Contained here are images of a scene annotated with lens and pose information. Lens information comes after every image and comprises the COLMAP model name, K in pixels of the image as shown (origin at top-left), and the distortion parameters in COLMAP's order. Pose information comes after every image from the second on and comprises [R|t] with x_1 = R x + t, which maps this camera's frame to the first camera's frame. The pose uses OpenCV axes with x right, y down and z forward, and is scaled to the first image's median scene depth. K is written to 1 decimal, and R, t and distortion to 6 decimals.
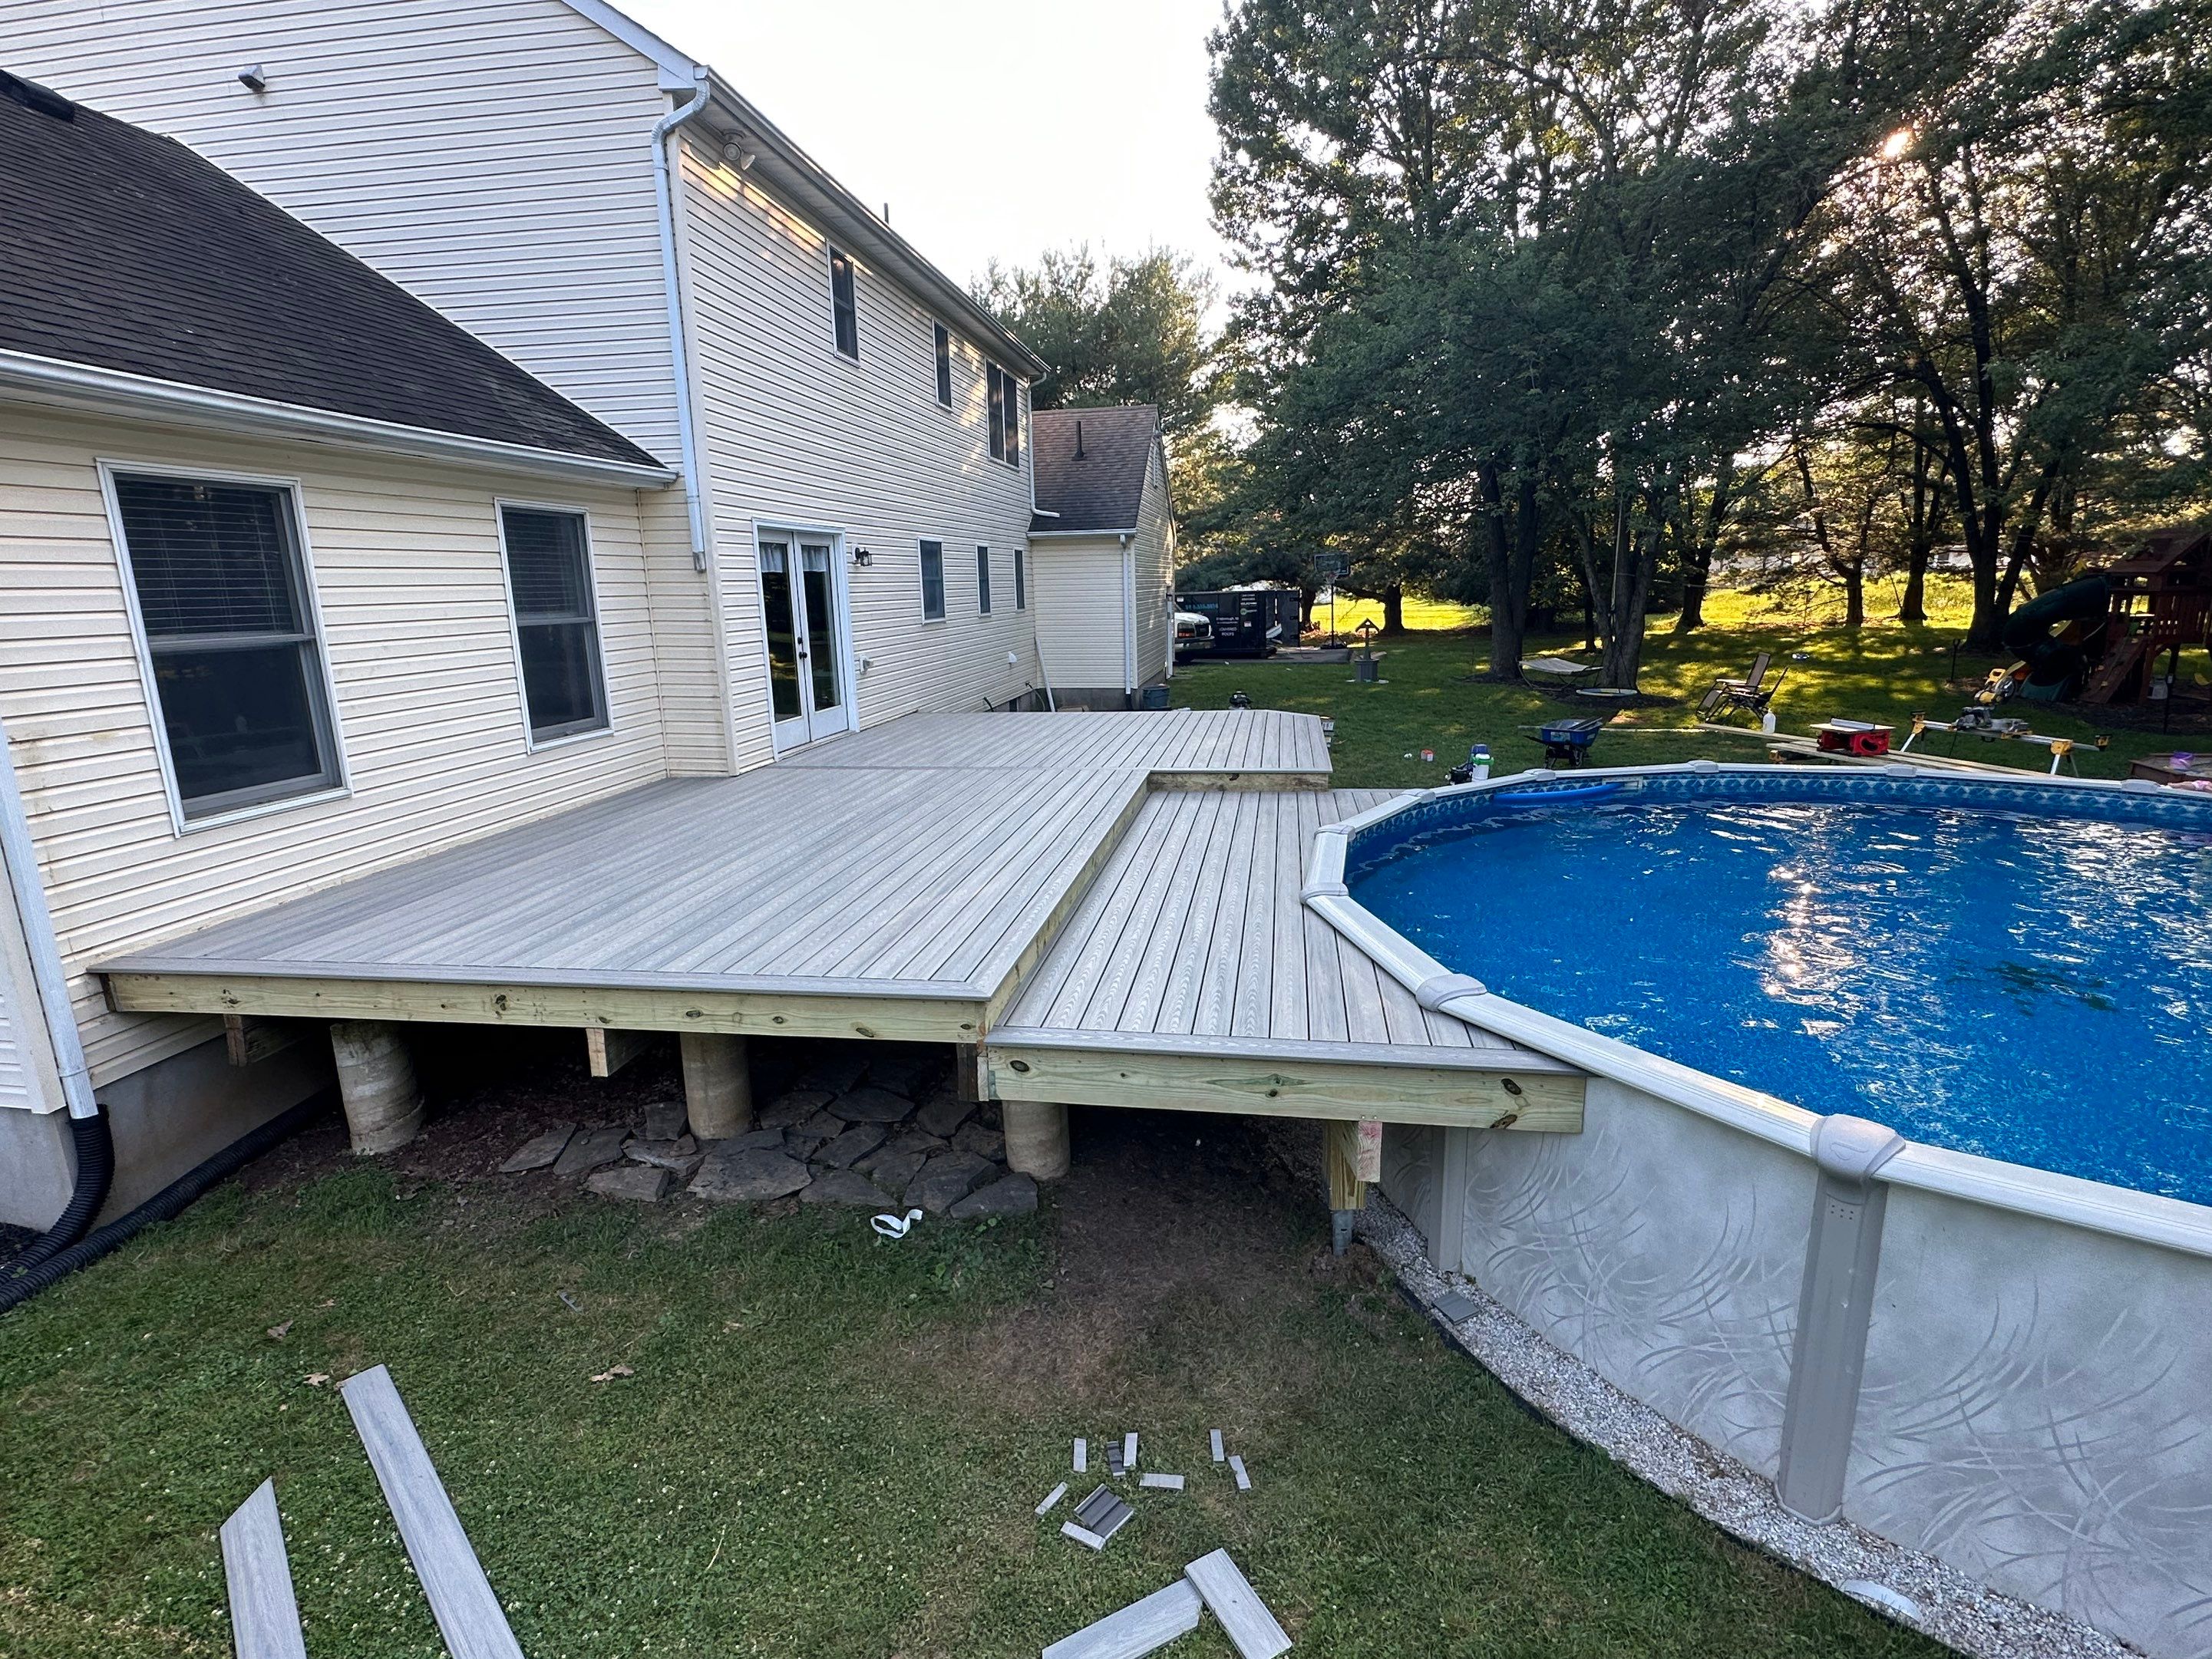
lens RADIAL K [[1098.2, 0, 1107.1], [0, 1098.2, 833.1], [0, 0, 1]] dist [-0.013811, 0.009252]
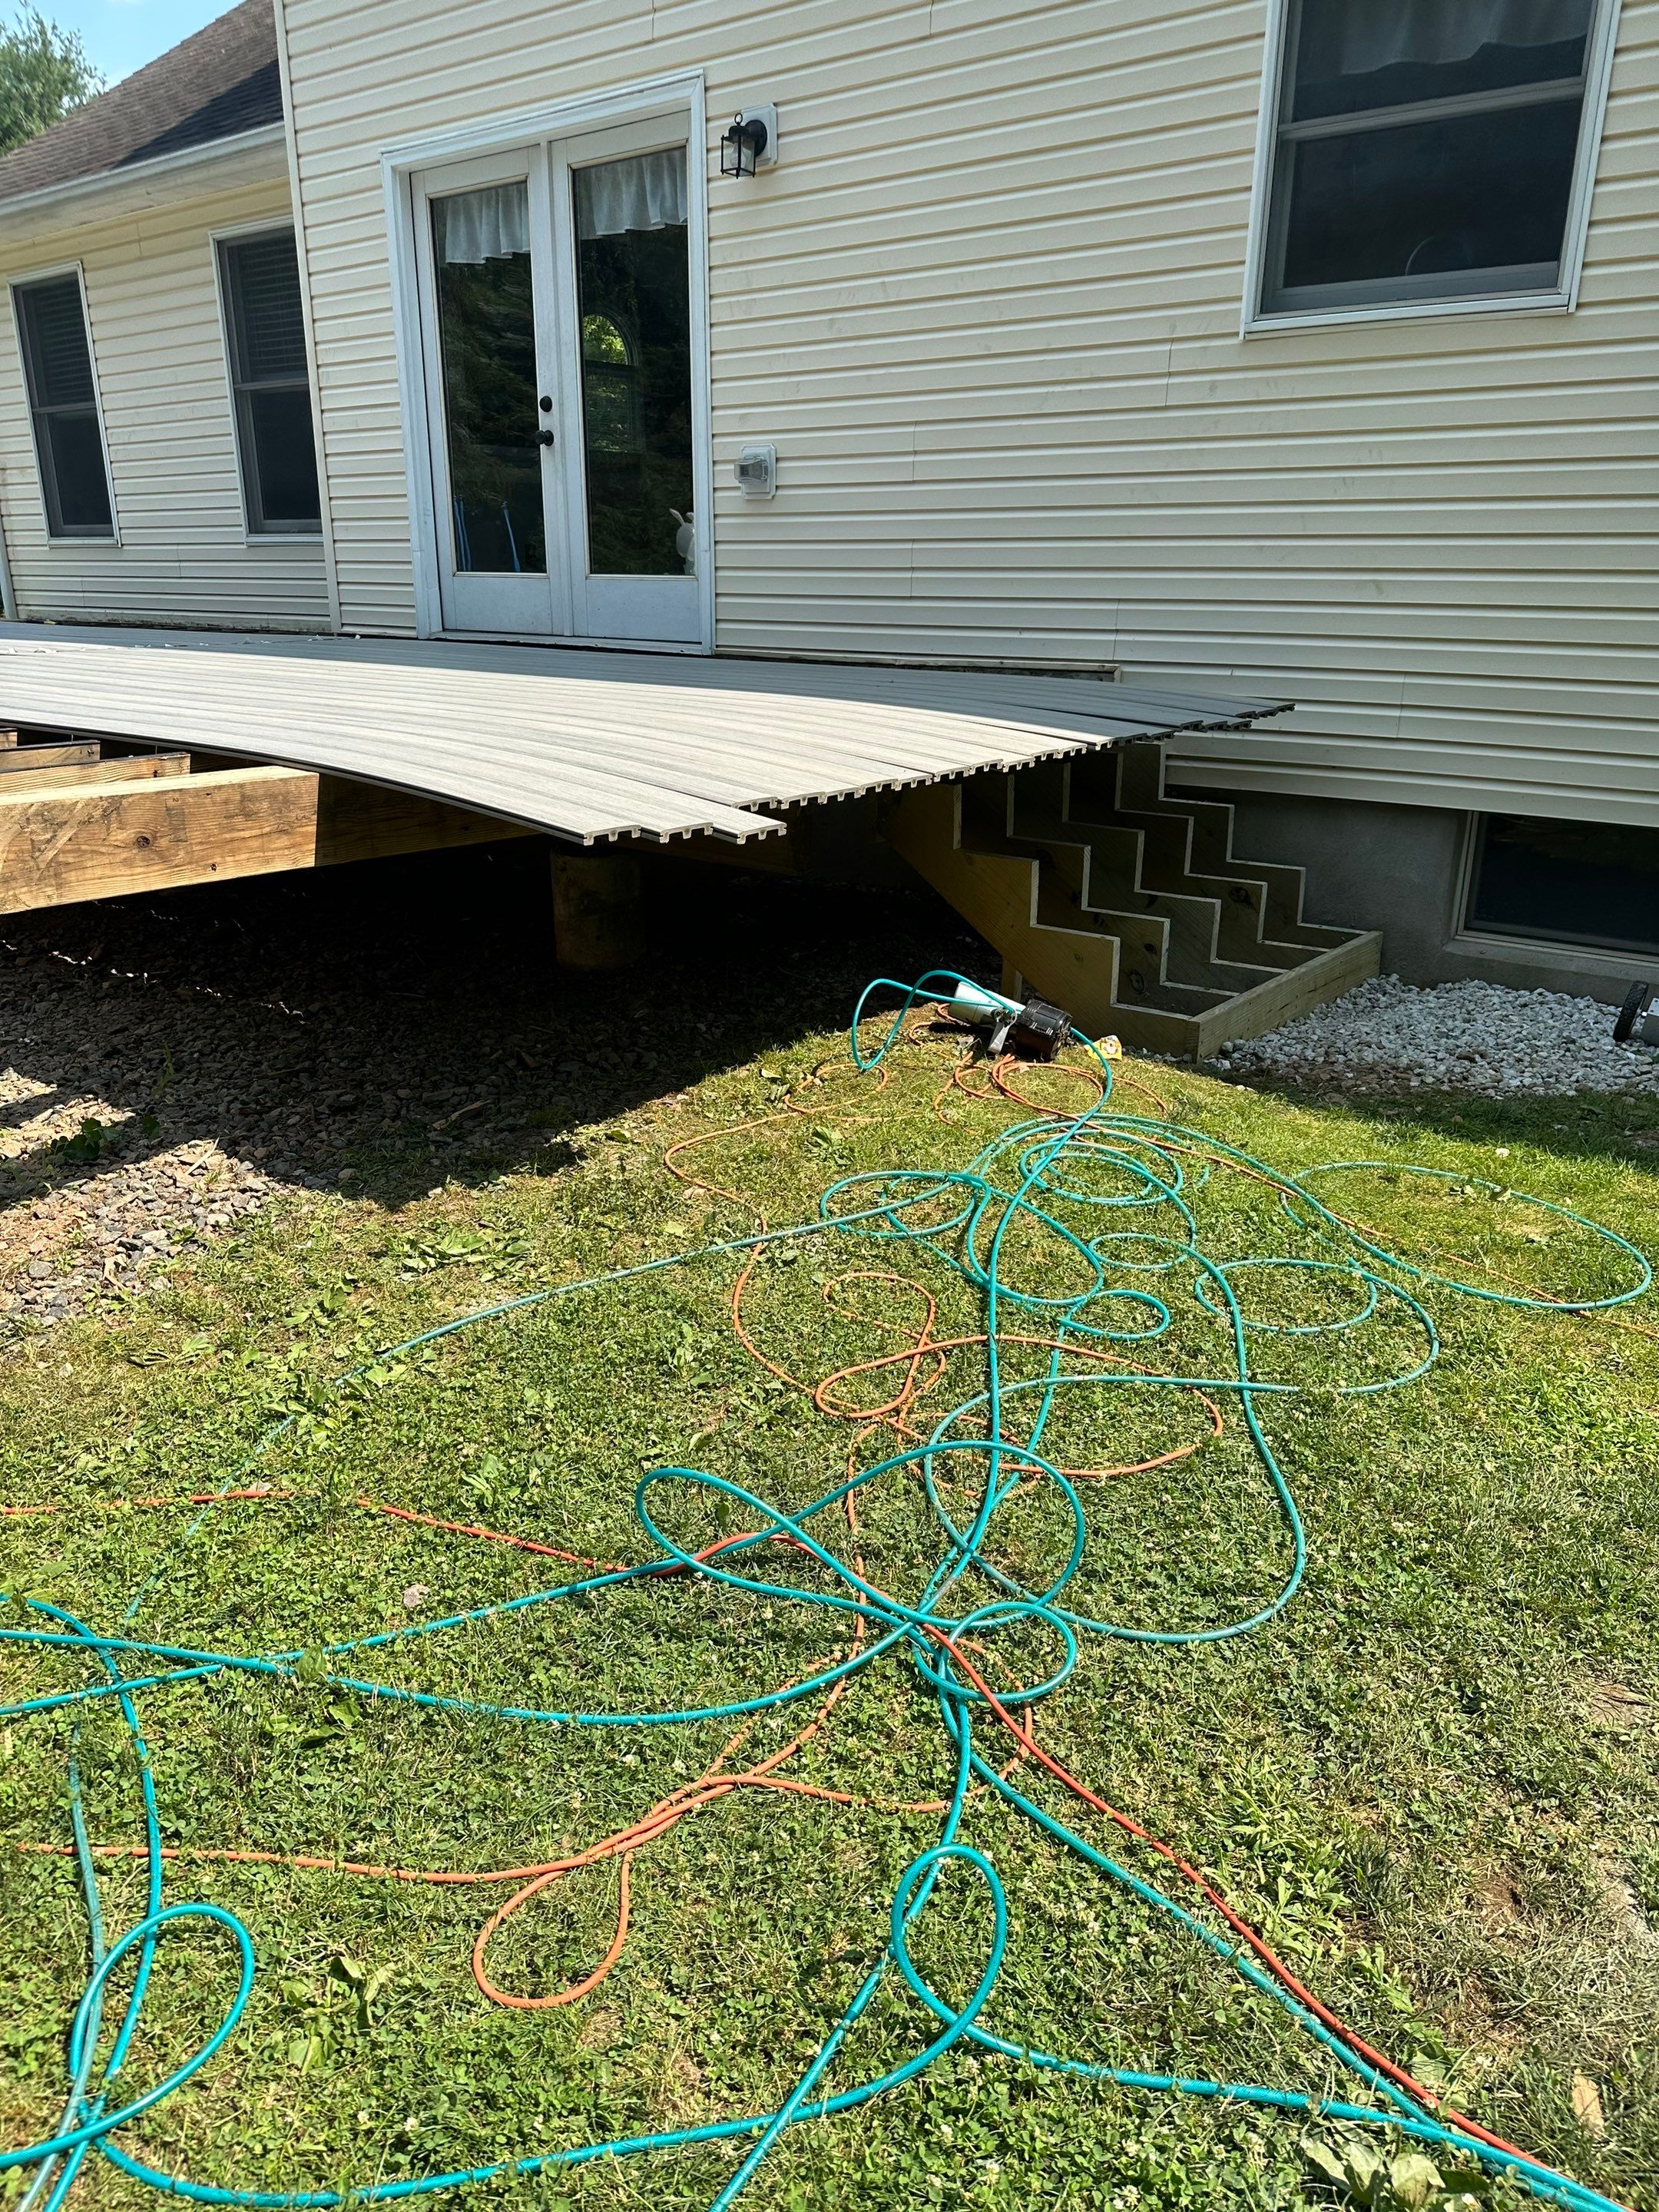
lens RADIAL K [[1576.6, 0, 824.4], [0, 1576.6, 1130.3], [0, 0, 1]] dist [0.011862, -0.024479]
pose [[-0.493535, 0.313142, -0.811397, 0.376674], [-0.186595, 0.873086, 0.450447, -0.285204], [0.849473, 0.373714, -0.372468, 1.812347]]
